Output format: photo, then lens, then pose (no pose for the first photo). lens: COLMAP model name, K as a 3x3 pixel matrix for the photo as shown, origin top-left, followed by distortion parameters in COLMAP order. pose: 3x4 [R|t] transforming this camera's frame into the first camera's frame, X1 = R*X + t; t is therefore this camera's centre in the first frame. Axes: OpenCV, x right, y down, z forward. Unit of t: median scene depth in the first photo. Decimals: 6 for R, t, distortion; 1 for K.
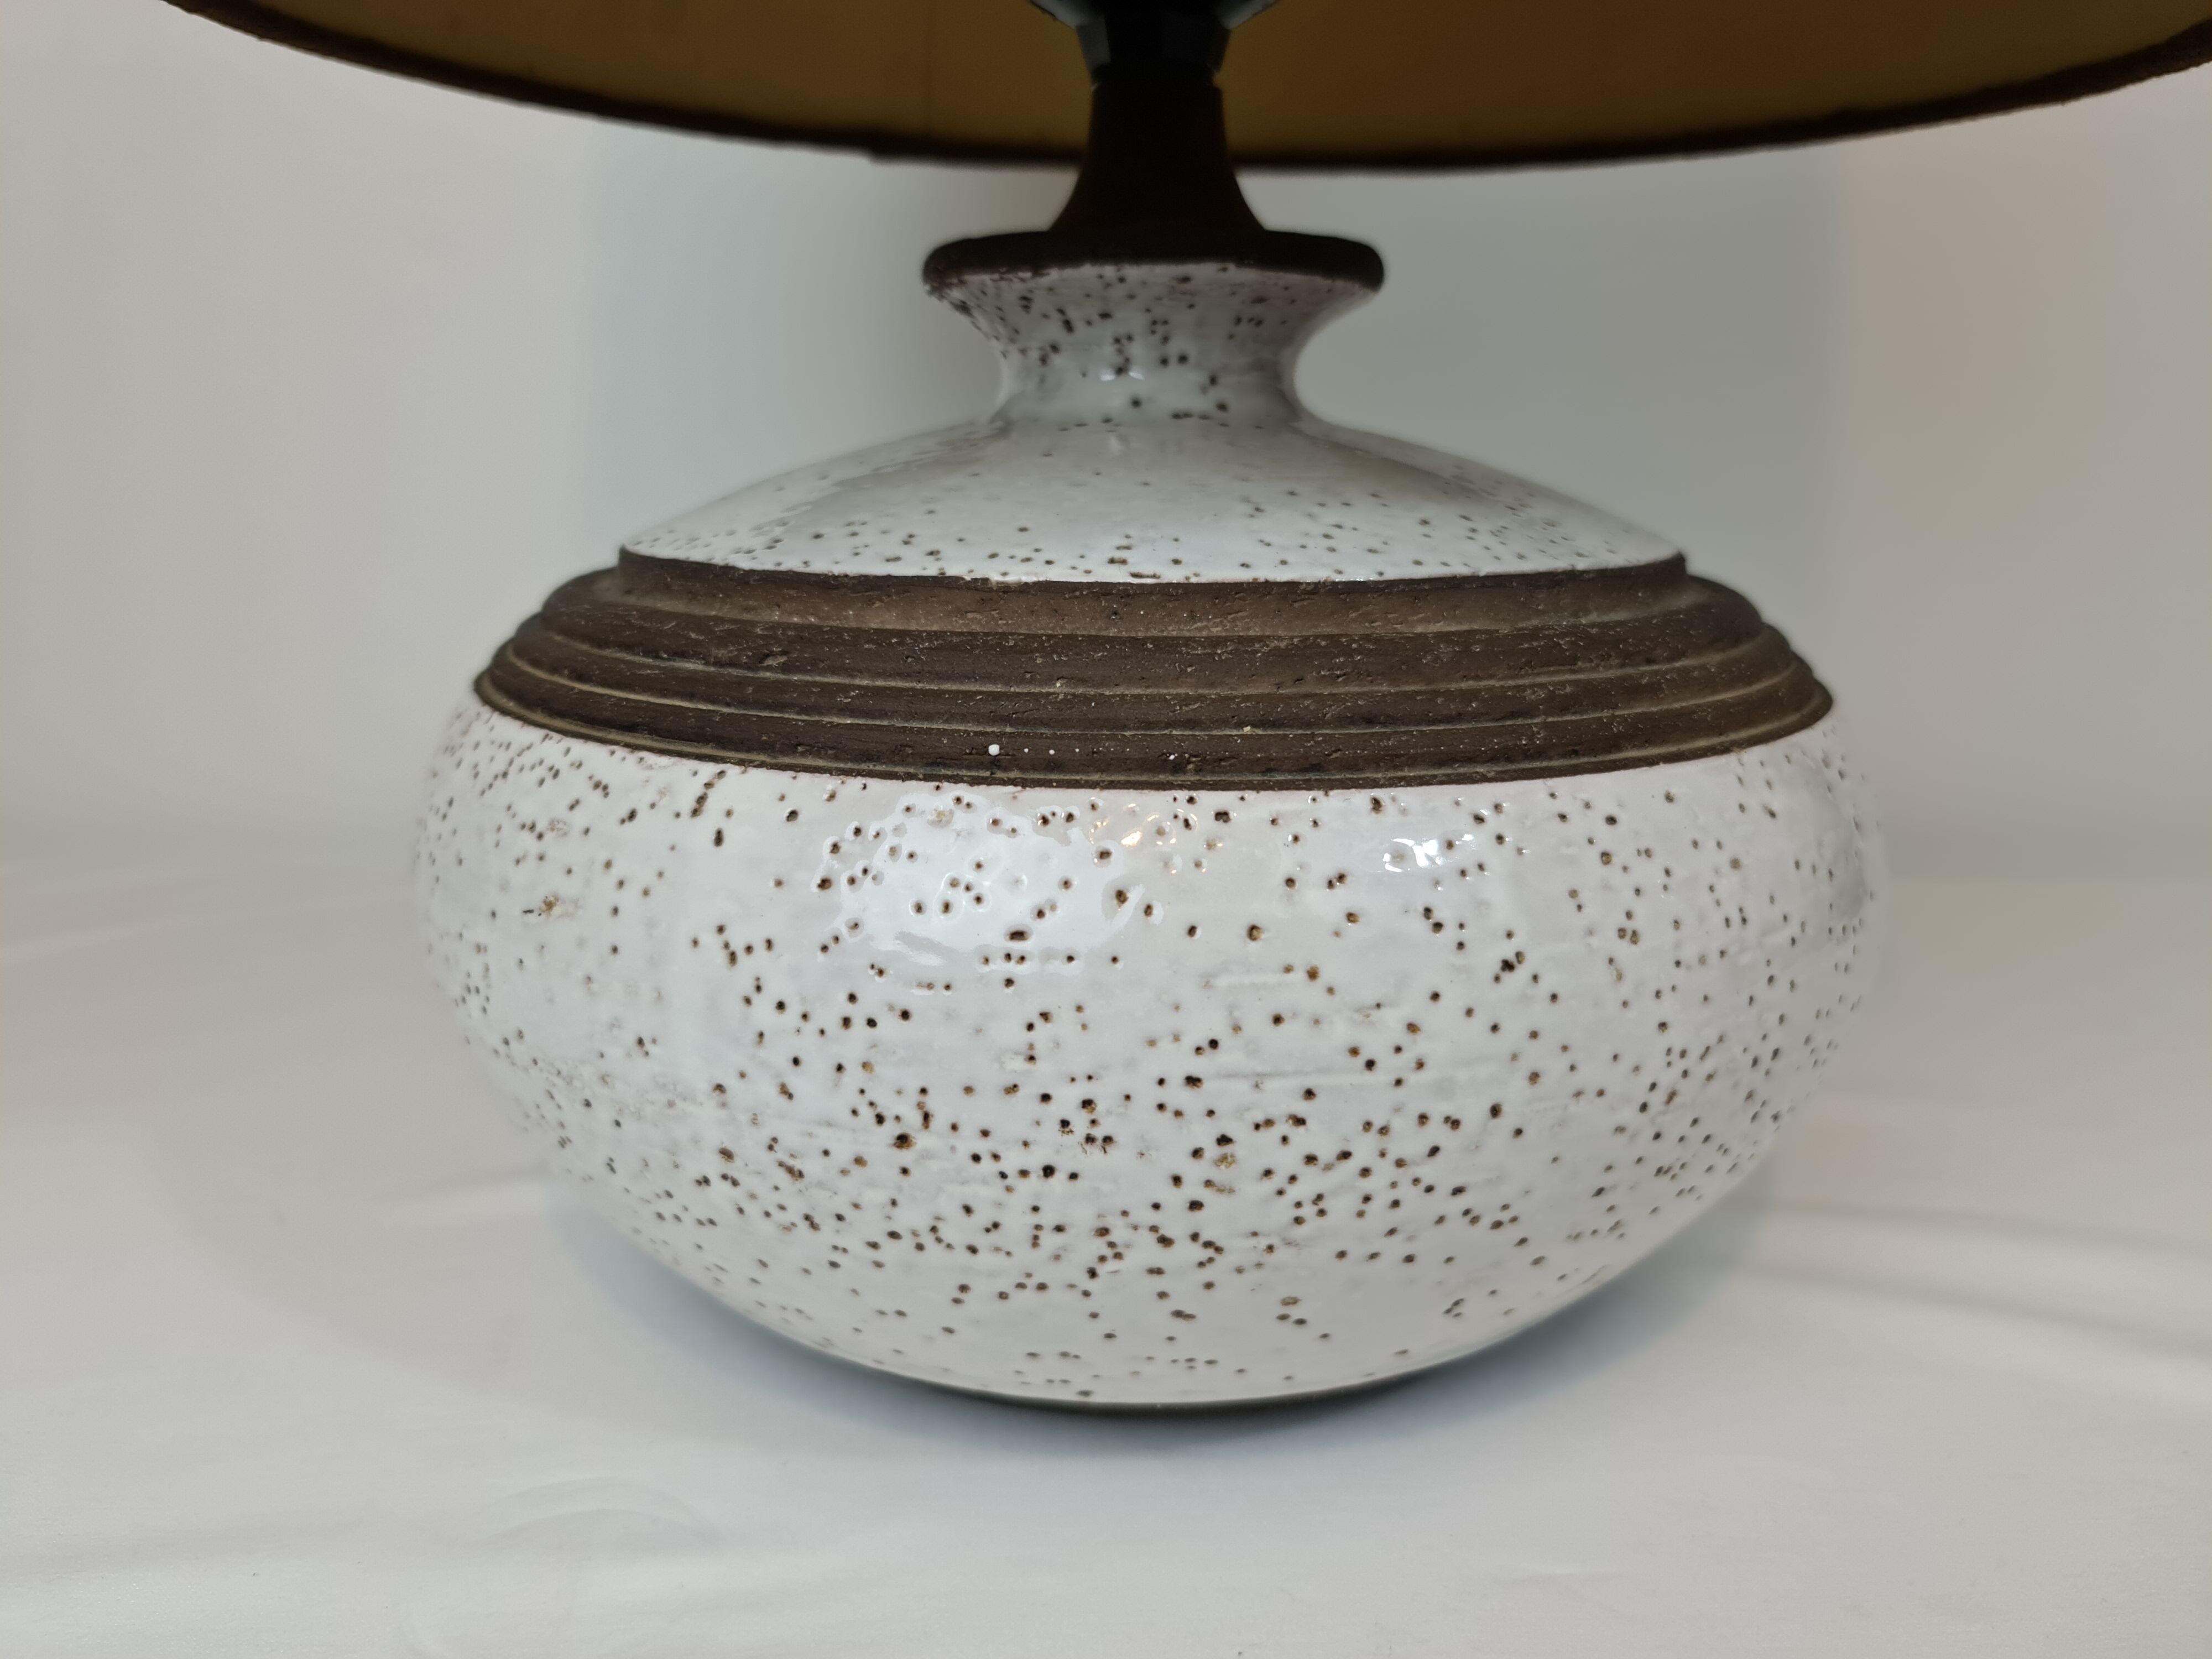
lens RADIAL K [[1989.9, 0, 1157.4], [0, 1989.9, 775.7], [0, 0, 1]] dist [-0.074856, -0.003056]
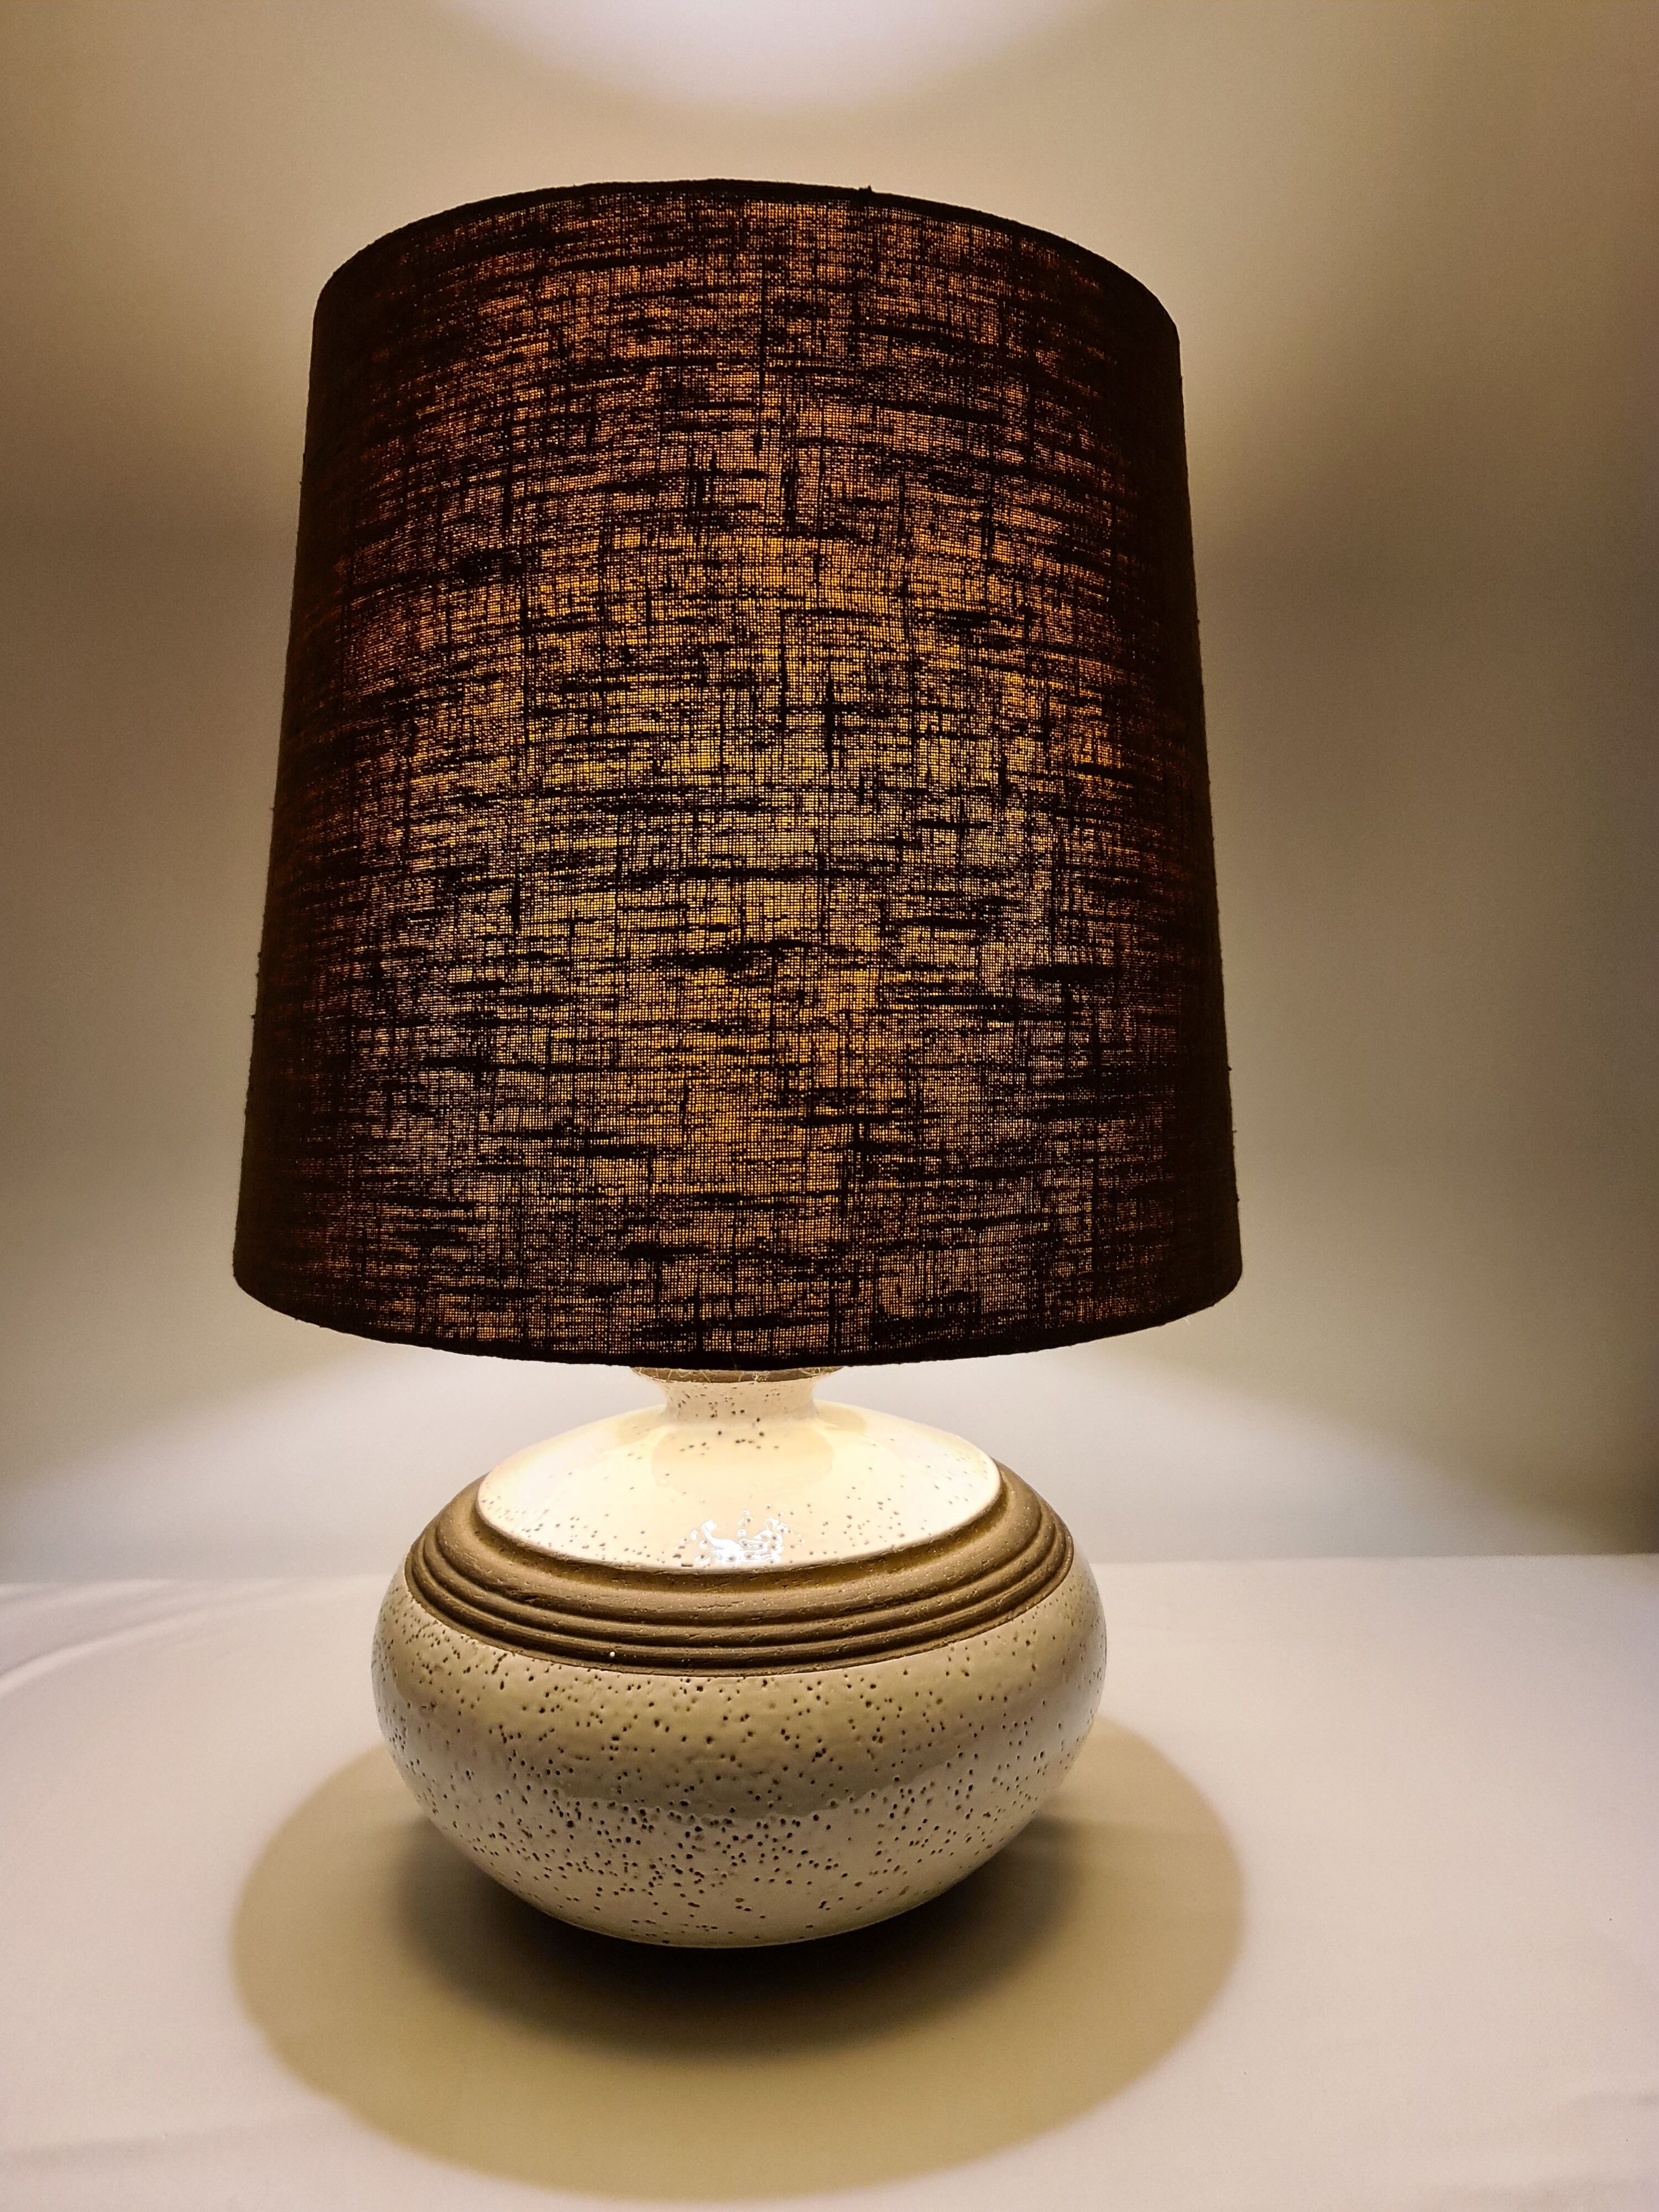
lens RADIAL K [[1611.6, 0, 802.0], [0, 1611.6, 1108.1], [0, 0, 1]] dist [0.004514, -0.004137]
pose [[0.994400, -0.017520, -0.104215, 0.365648], [-0.000091, 0.986018, -0.166637, -0.341960], [0.105678, 0.165713, 0.980496, -1.018590]]
